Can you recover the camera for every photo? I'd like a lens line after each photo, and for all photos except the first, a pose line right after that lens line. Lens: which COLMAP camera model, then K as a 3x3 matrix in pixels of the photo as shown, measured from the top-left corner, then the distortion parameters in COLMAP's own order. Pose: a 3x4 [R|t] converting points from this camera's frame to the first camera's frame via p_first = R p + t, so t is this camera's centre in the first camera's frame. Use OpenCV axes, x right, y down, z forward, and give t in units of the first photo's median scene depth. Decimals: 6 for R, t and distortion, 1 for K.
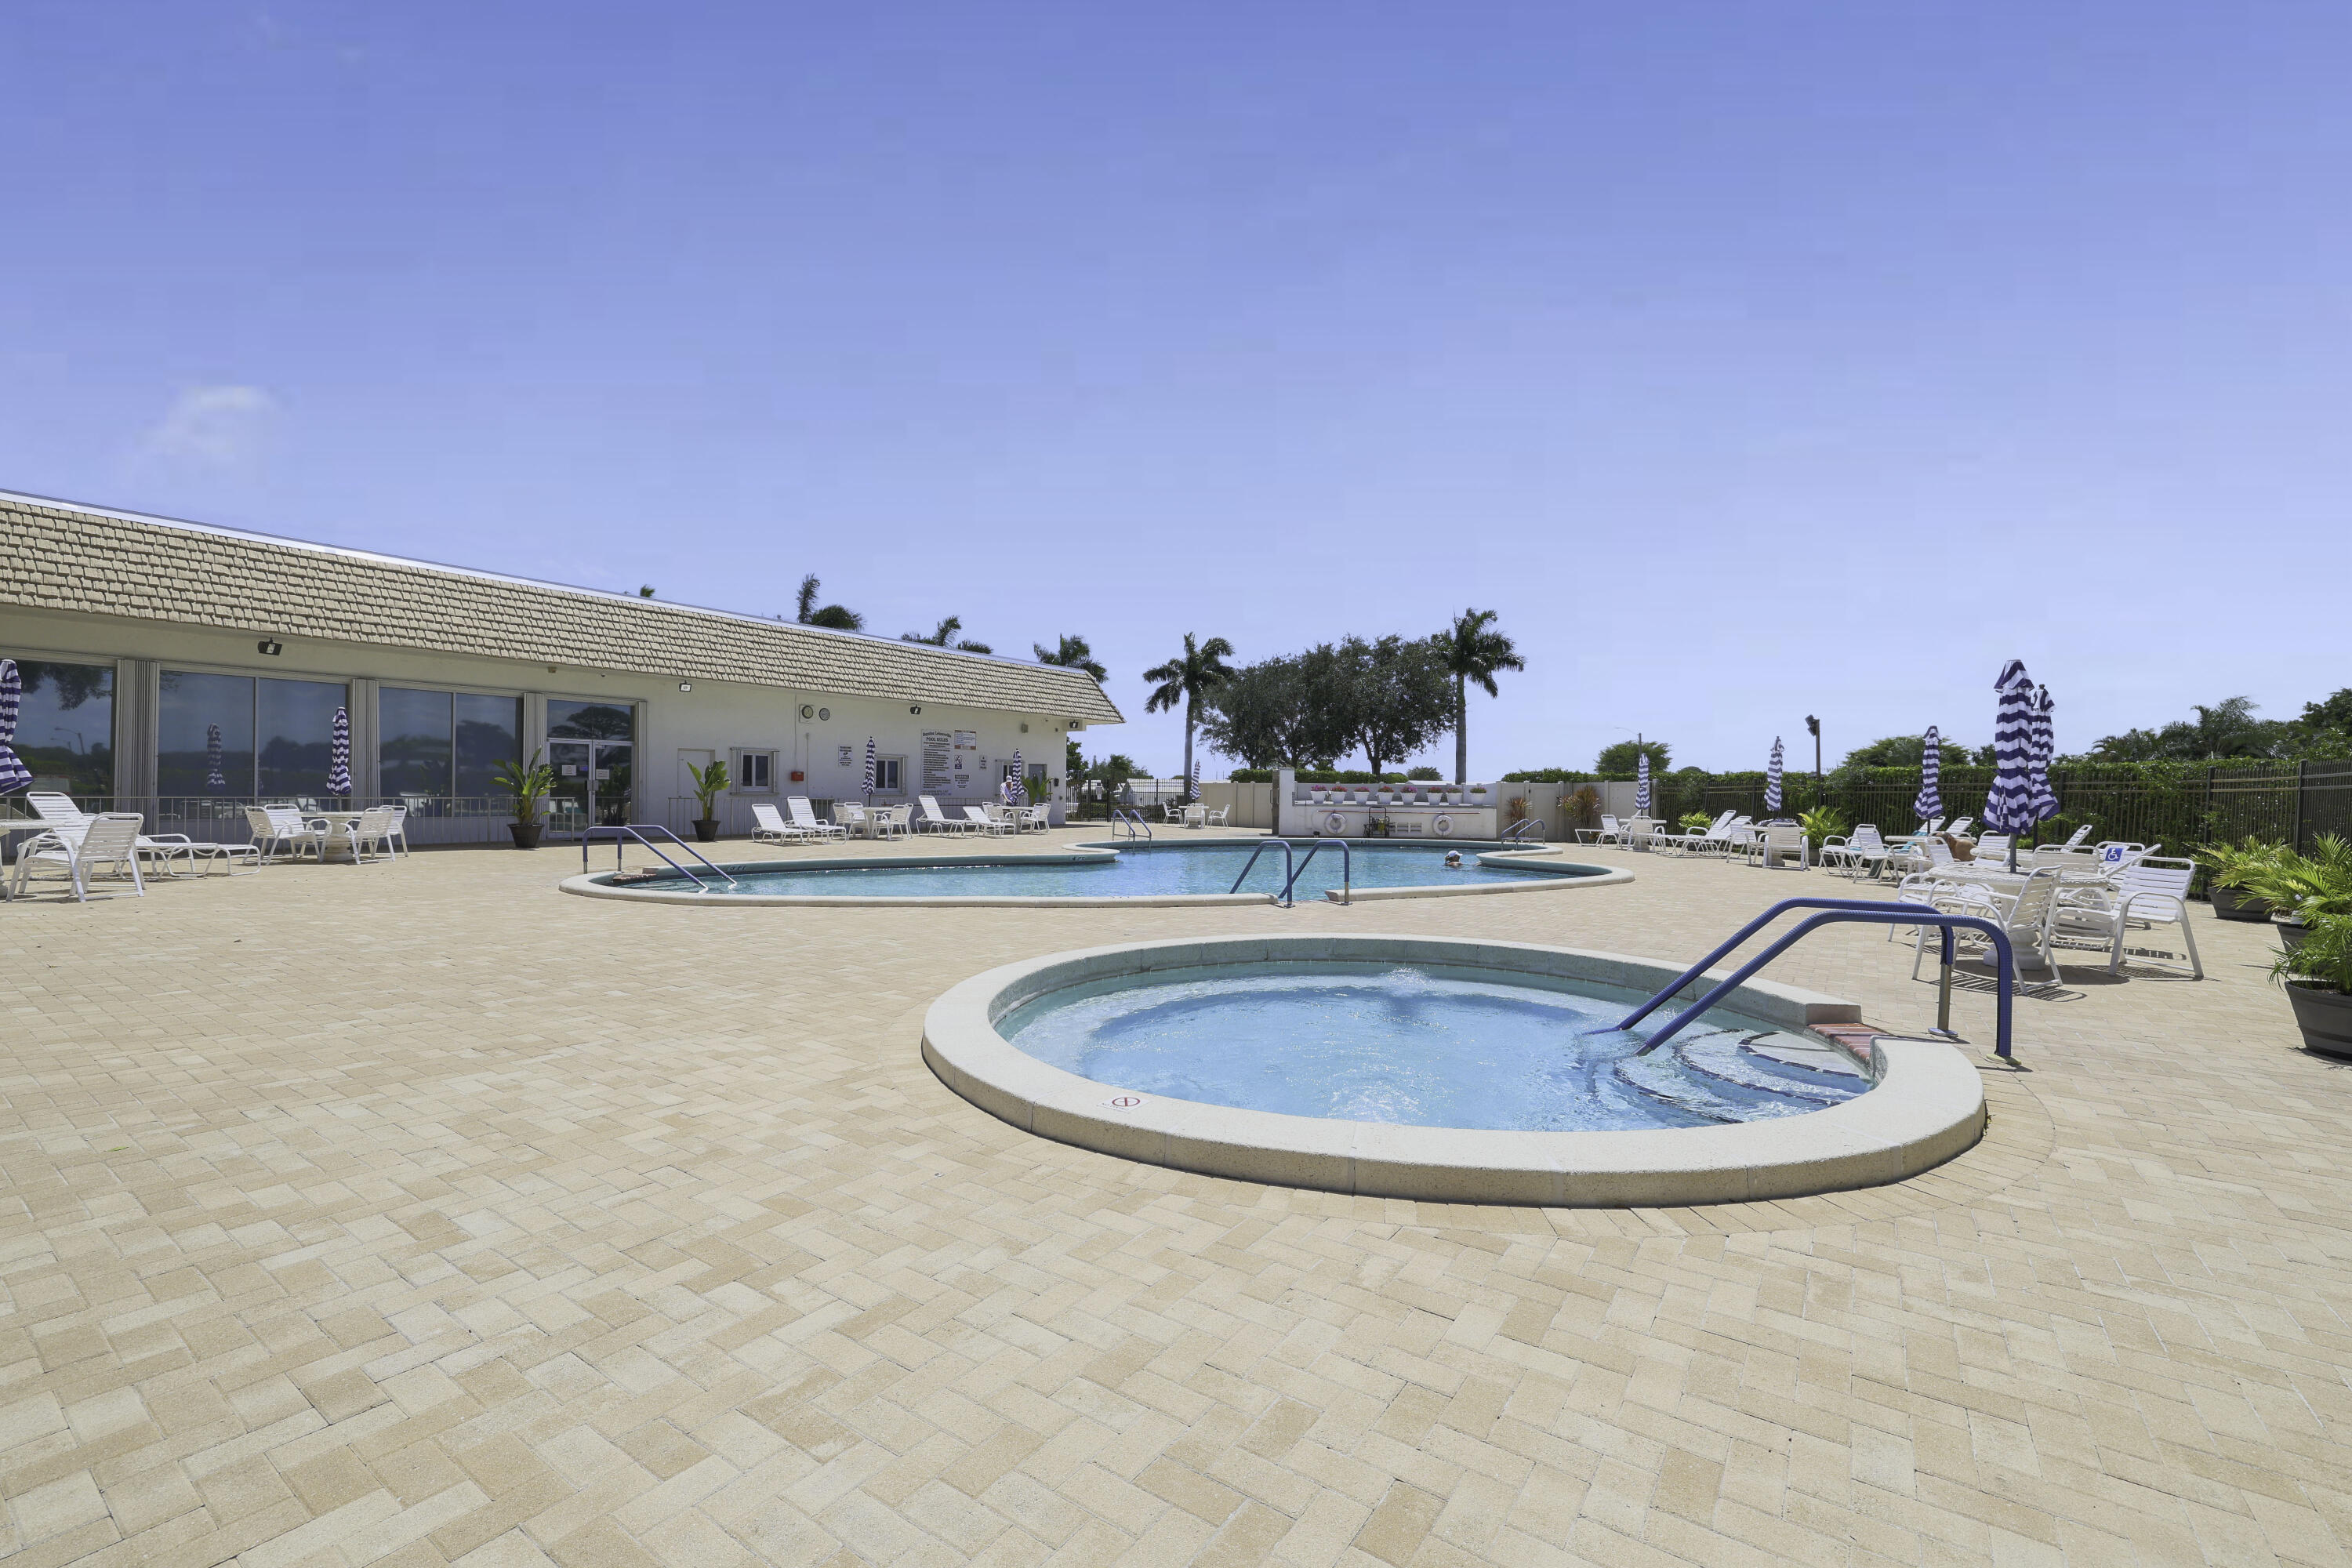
lens RADIAL K [[977.9, 0, 1183.1], [0, 977.9, 789.5], [0, 0, 1]] dist [0.000197, -0.000504]
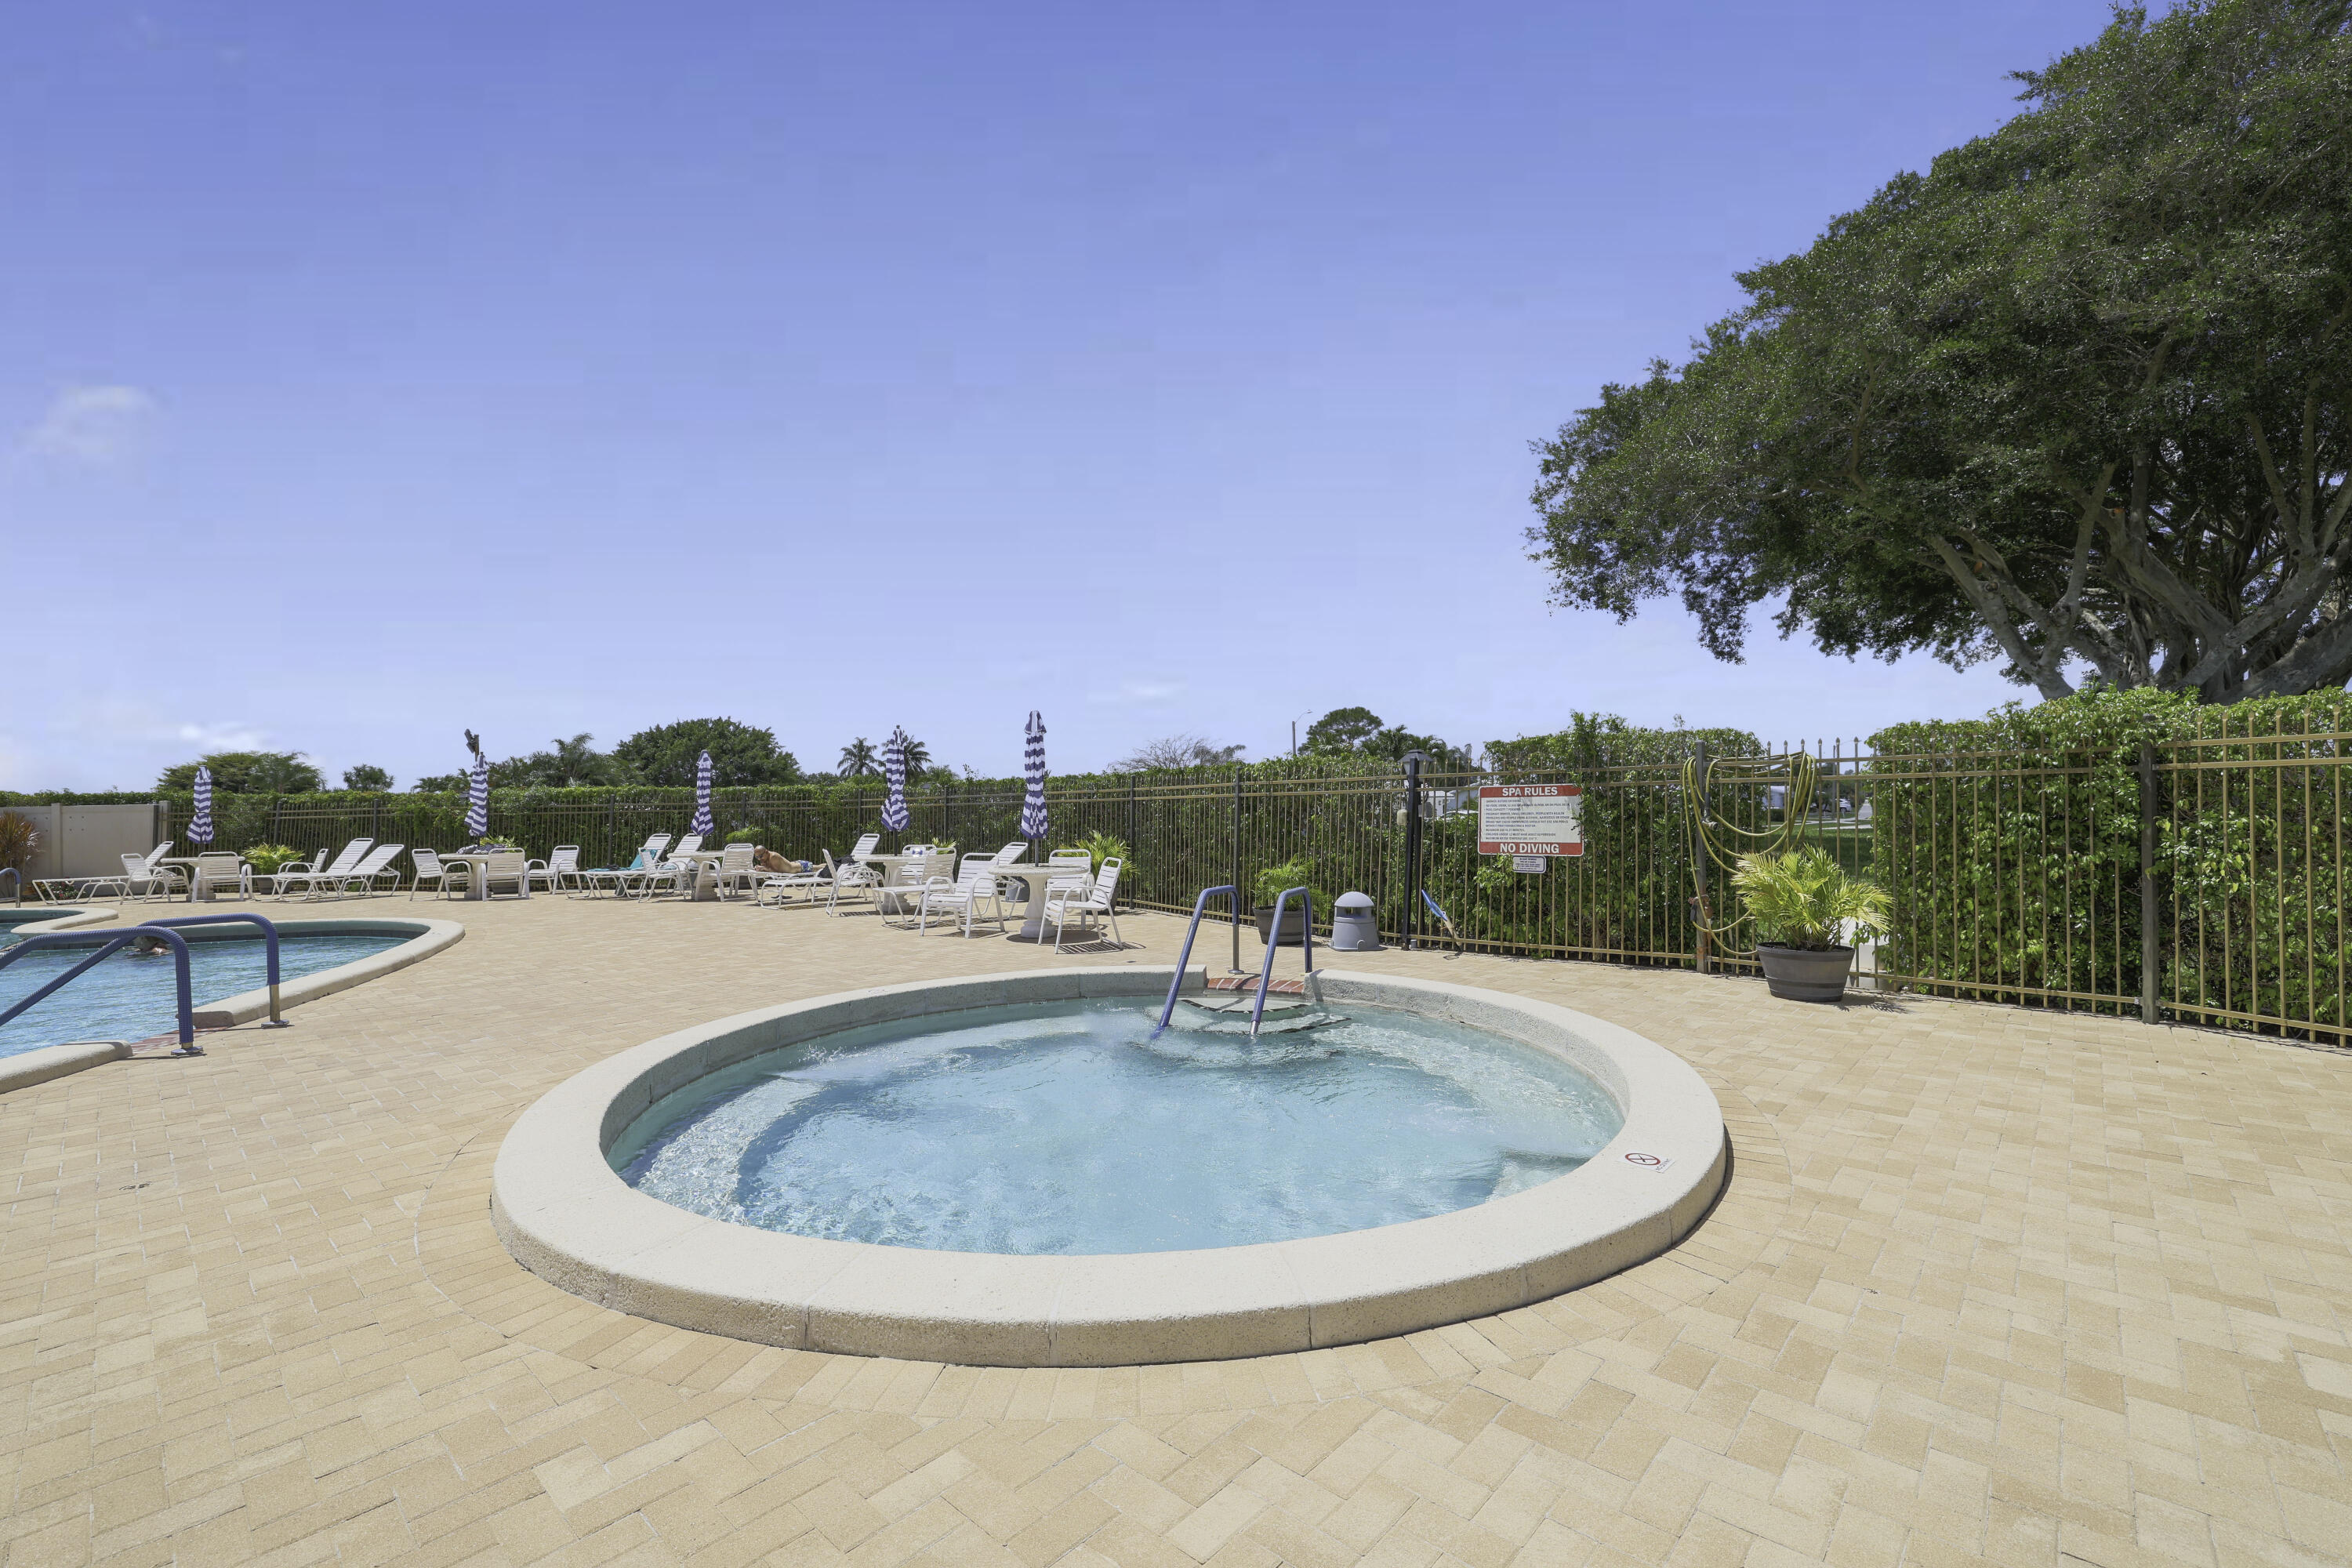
lens RADIAL K [[977.9, 0, 1183.1], [0, 977.9, 789.5], [0, 0, 1]] dist [0.000197, -0.000504]
pose [[0.140449, 0.007451, 0.990060, -0.470285], [0.013409, 0.999866, -0.009427, -0.007418], [-0.989997, 0.014599, 0.140331, 0.601882]]
